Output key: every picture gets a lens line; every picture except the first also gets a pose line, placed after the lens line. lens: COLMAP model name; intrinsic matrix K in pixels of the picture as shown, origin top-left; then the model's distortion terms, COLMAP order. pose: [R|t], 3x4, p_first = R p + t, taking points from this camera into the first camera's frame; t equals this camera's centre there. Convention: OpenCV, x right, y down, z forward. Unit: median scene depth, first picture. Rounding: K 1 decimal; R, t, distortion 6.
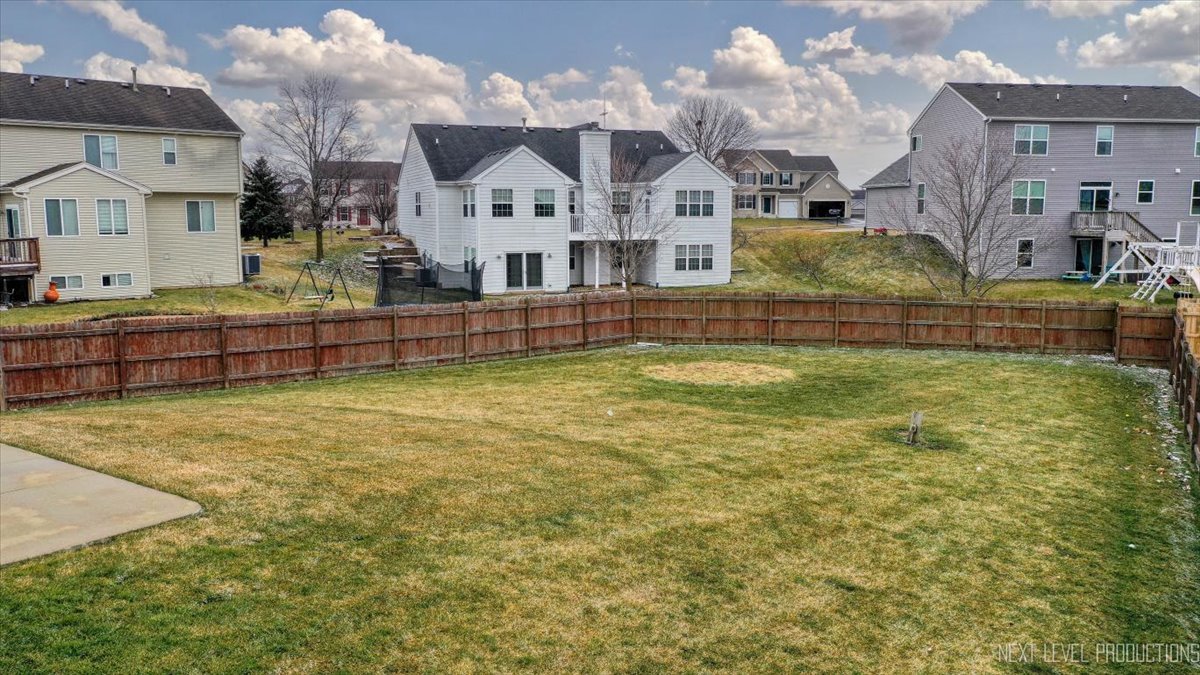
lens RADIAL K [[986.2, 0, 600.0], [0, 986.2, 337.5], [0, 0, 1]] dist [-0.014231, -0.003747]
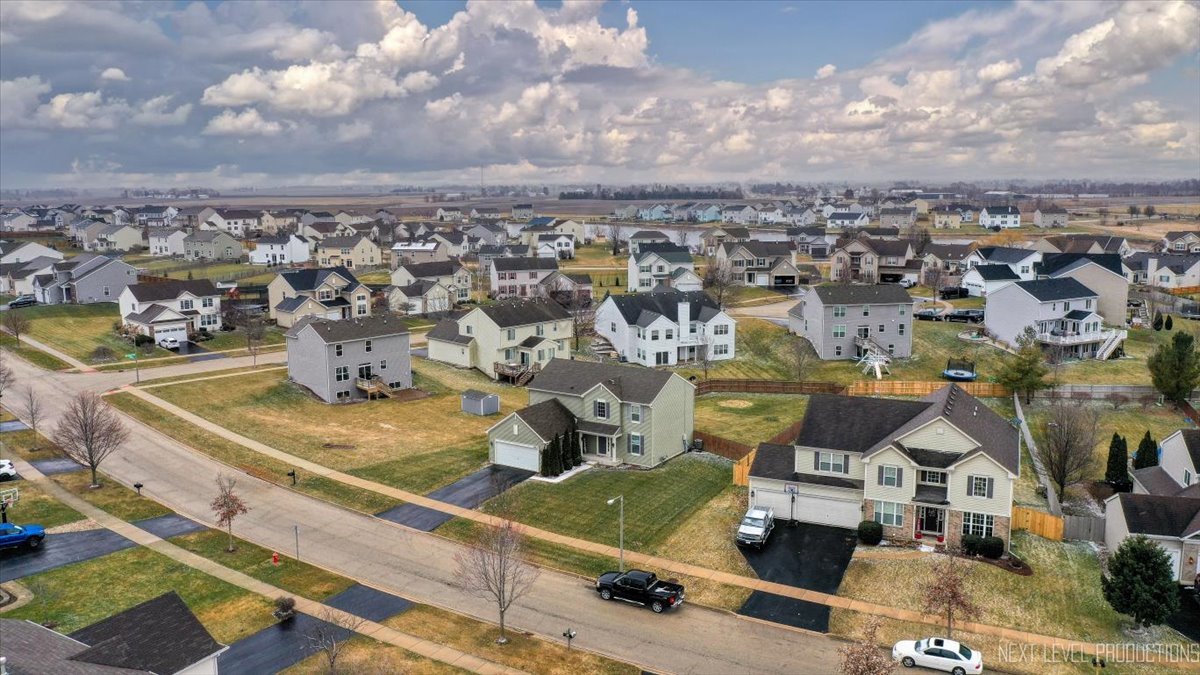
lens RADIAL K [[986.2, 0, 600.0], [0, 986.2, 337.5], [0, 0, 1]] dist [-0.014231, -0.003747]
pose [[0.999896, -0.008569, 0.011631, -0.278480], [0.008202, 0.999477, 0.031290, -0.210647], [-0.011893, -0.031191, 0.999443, -1.766244]]
